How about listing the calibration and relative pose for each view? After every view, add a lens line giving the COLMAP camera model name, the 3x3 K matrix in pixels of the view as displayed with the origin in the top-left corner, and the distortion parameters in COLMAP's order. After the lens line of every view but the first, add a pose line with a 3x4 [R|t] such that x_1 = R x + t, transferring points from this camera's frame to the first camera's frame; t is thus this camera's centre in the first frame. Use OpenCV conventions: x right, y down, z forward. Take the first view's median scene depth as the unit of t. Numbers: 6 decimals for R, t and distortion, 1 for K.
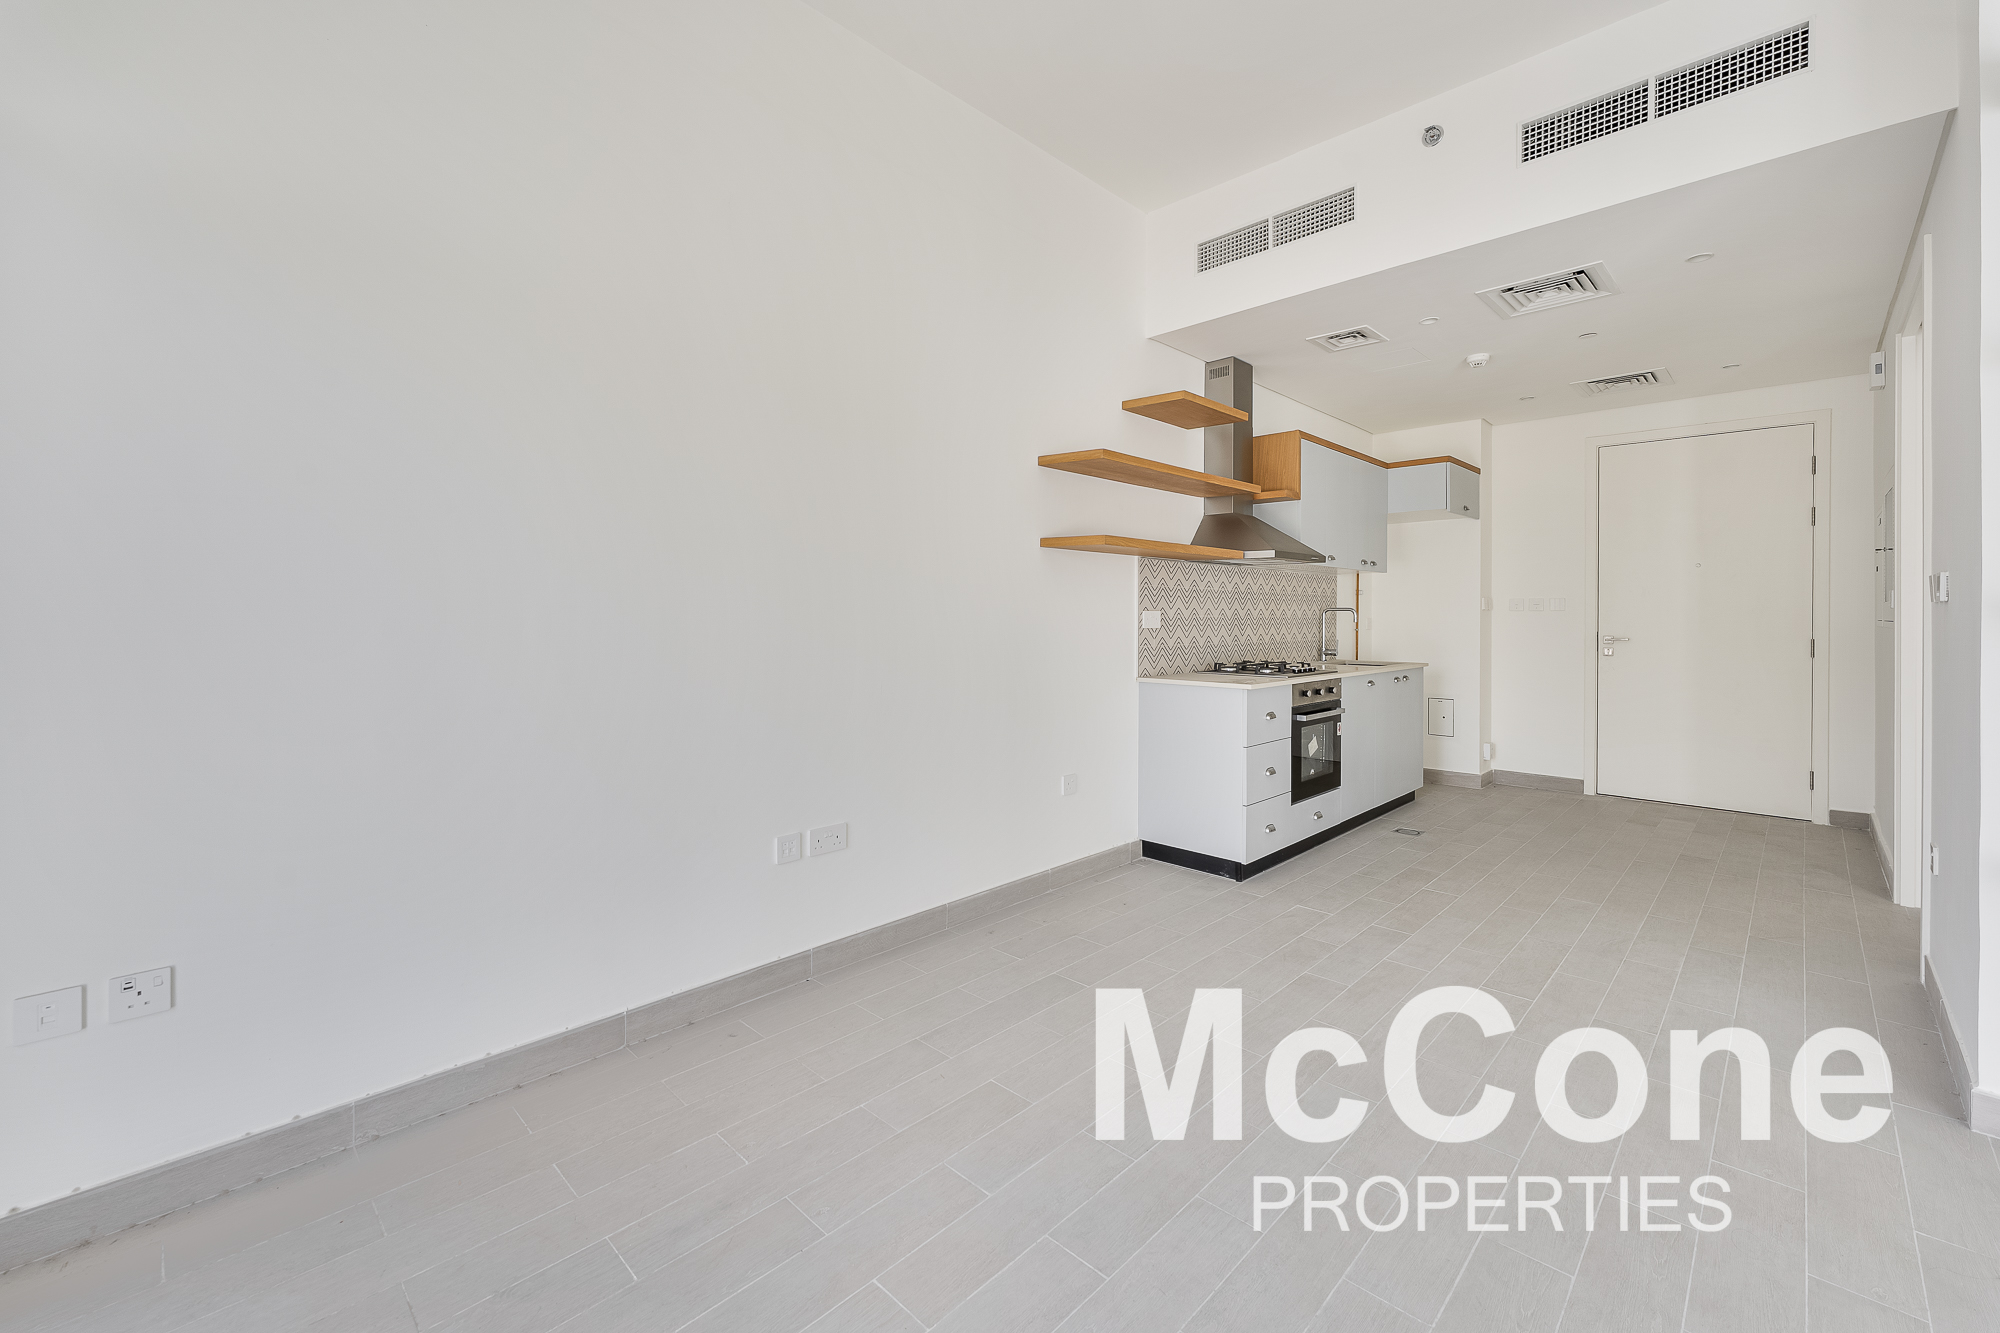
lens RADIAL K [[818.5, 0, 1002.1], [0, 818.5, 654.0], [0, 0, 1]] dist [-0.001627, -0.000169]
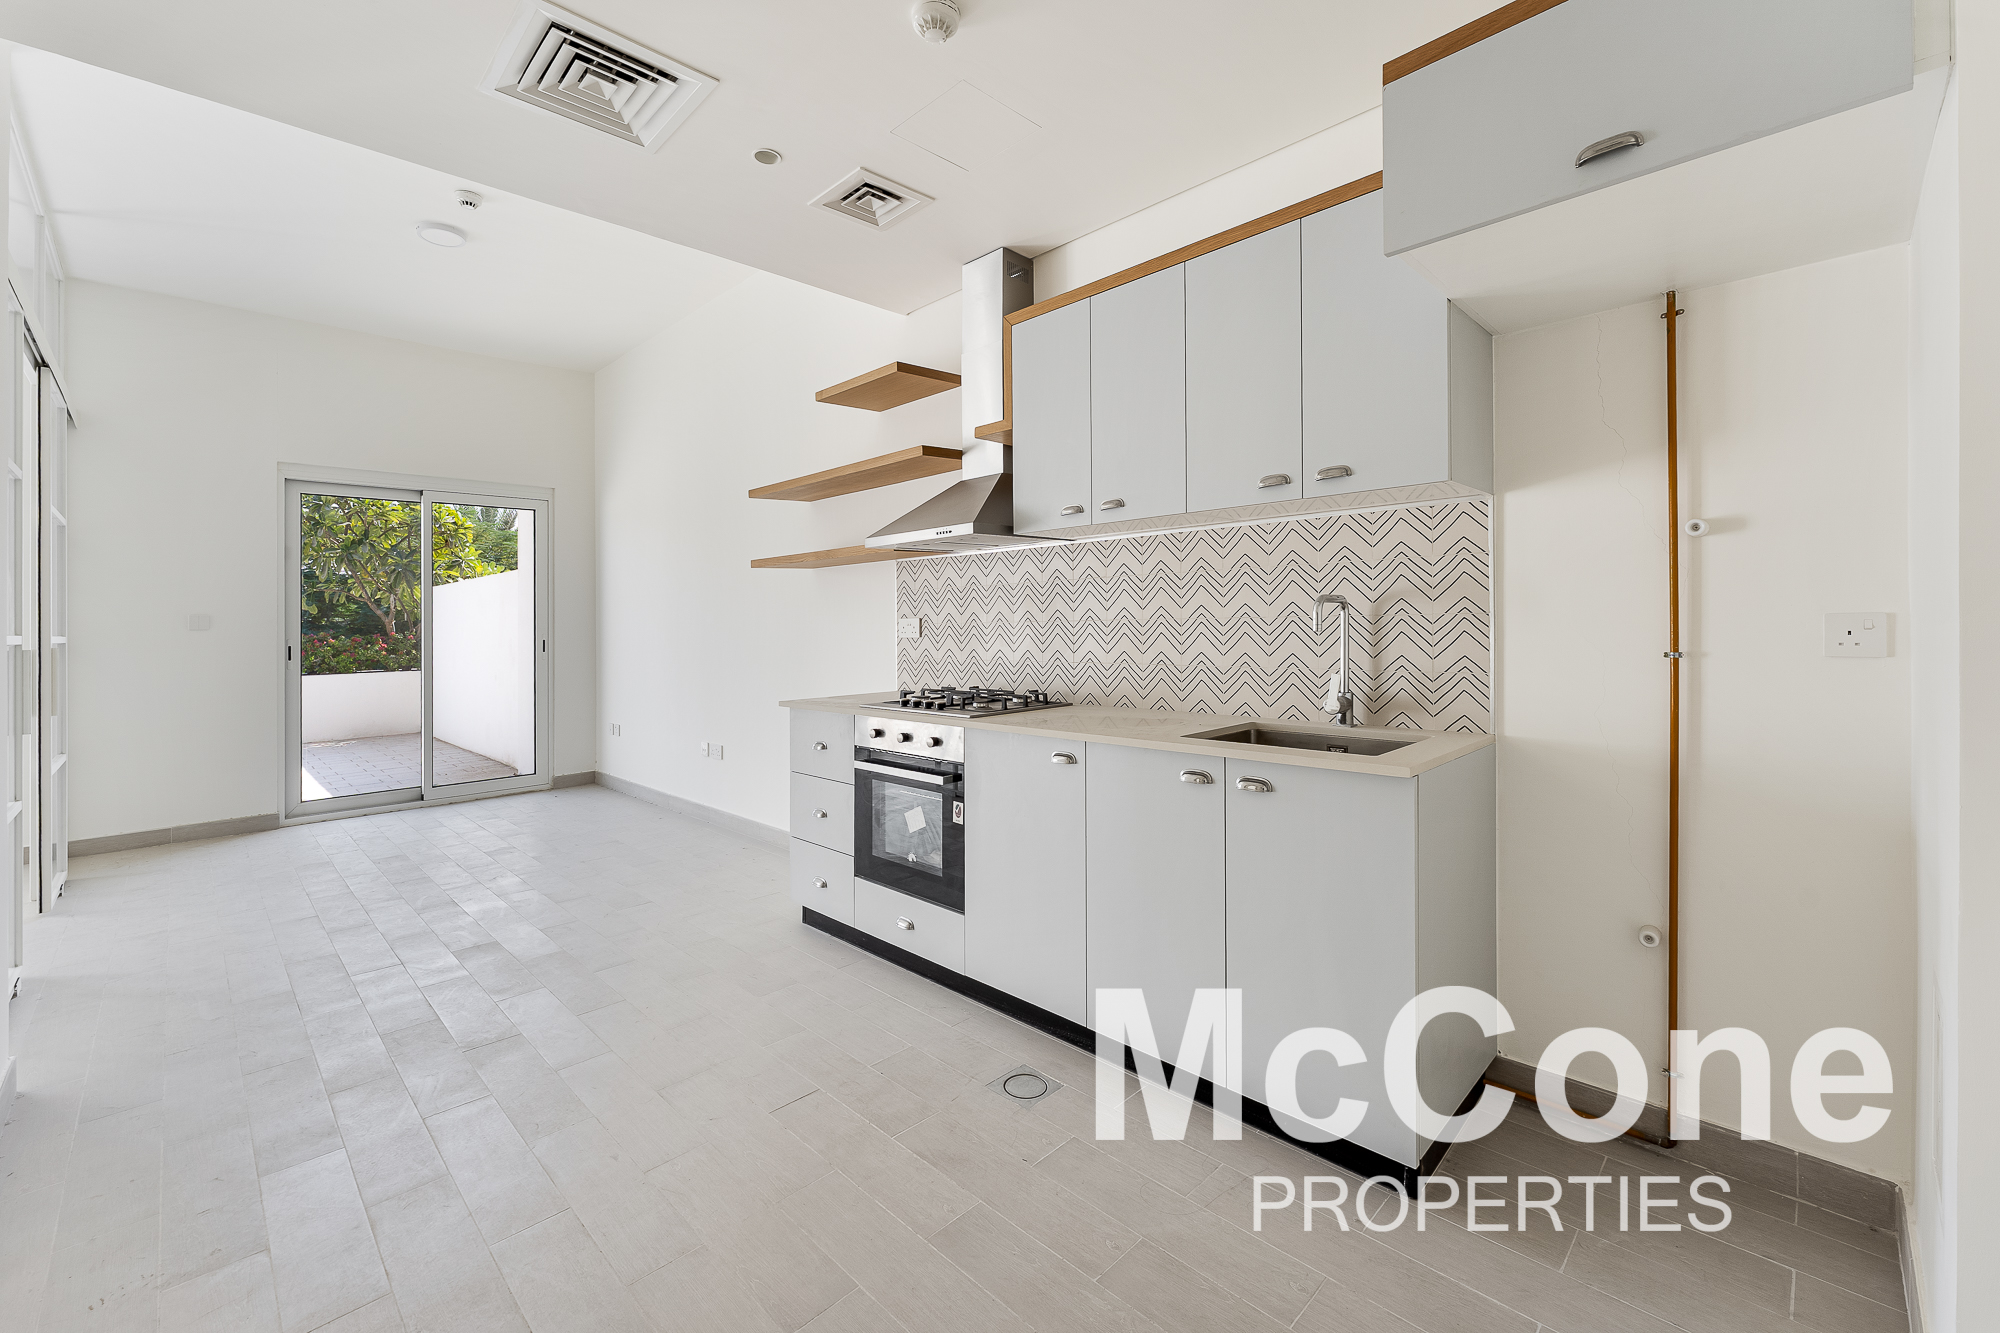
lens RADIAL K [[818.5, 0, 1007.3], [0, 818.5, 635.6], [0, 0, 1]] dist [-0.001627, -0.000169]
pose [[-0.003386, 0.010134, -0.999943, 1.062769], [-0.033161, 0.999398, 0.010241, -0.045907], [0.999444, 0.033194, -0.003048, 1.100762]]
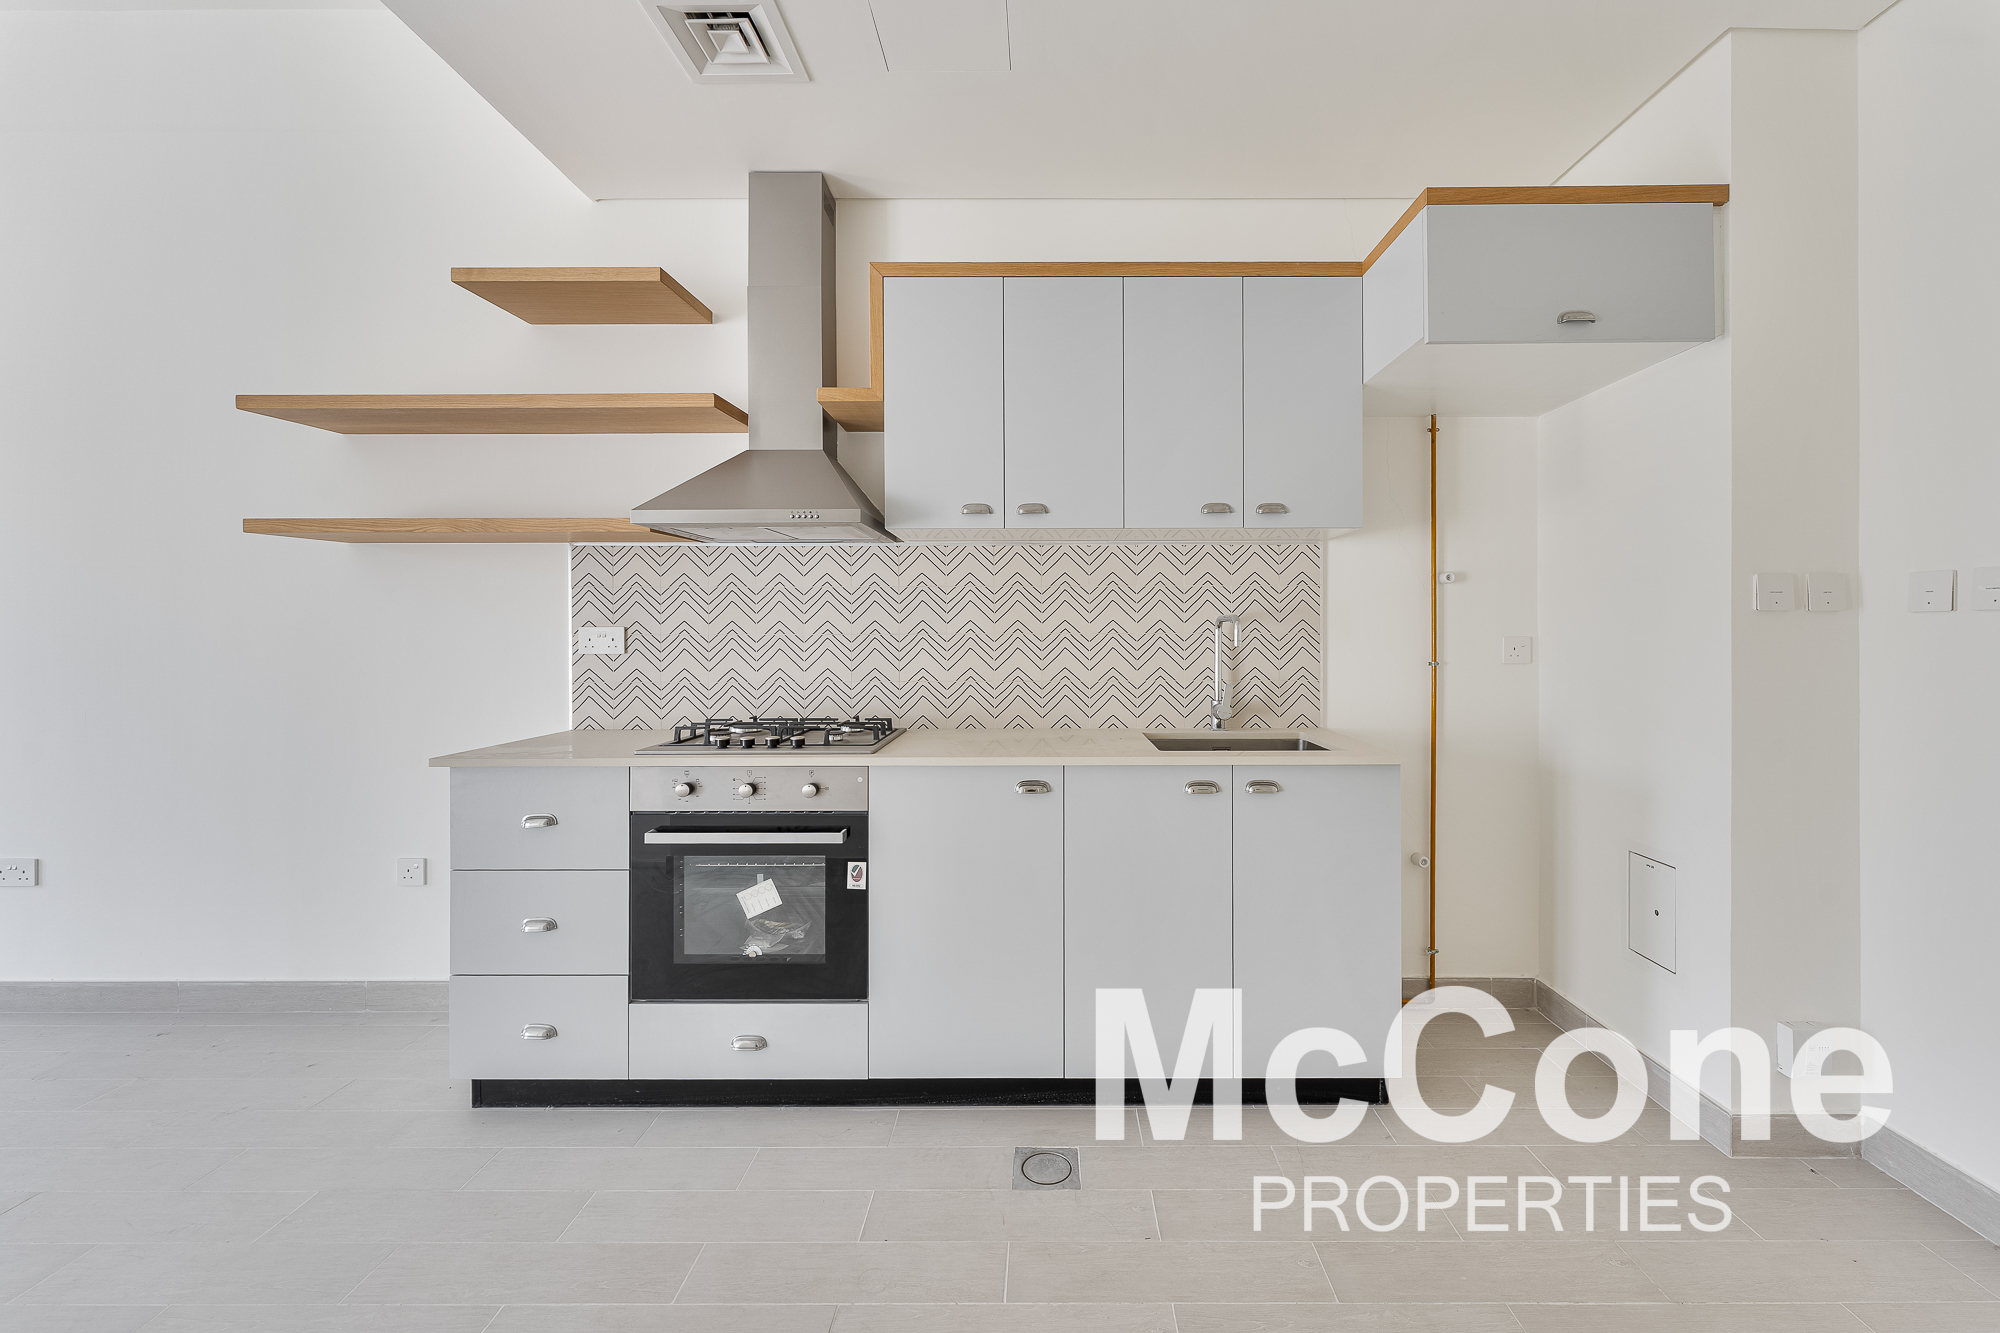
lens RADIAL K [[818.5, 0, 1007.0], [0, 818.5, 650.7], [0, 0, 1]] dist [-0.001627, -0.000169]
pose [[0.699285, 0.010184, -0.714771, 0.849200], [-0.030314, 0.999422, -0.015418, -0.033419], [0.714200, 0.032449, 0.699189, 0.775210]]
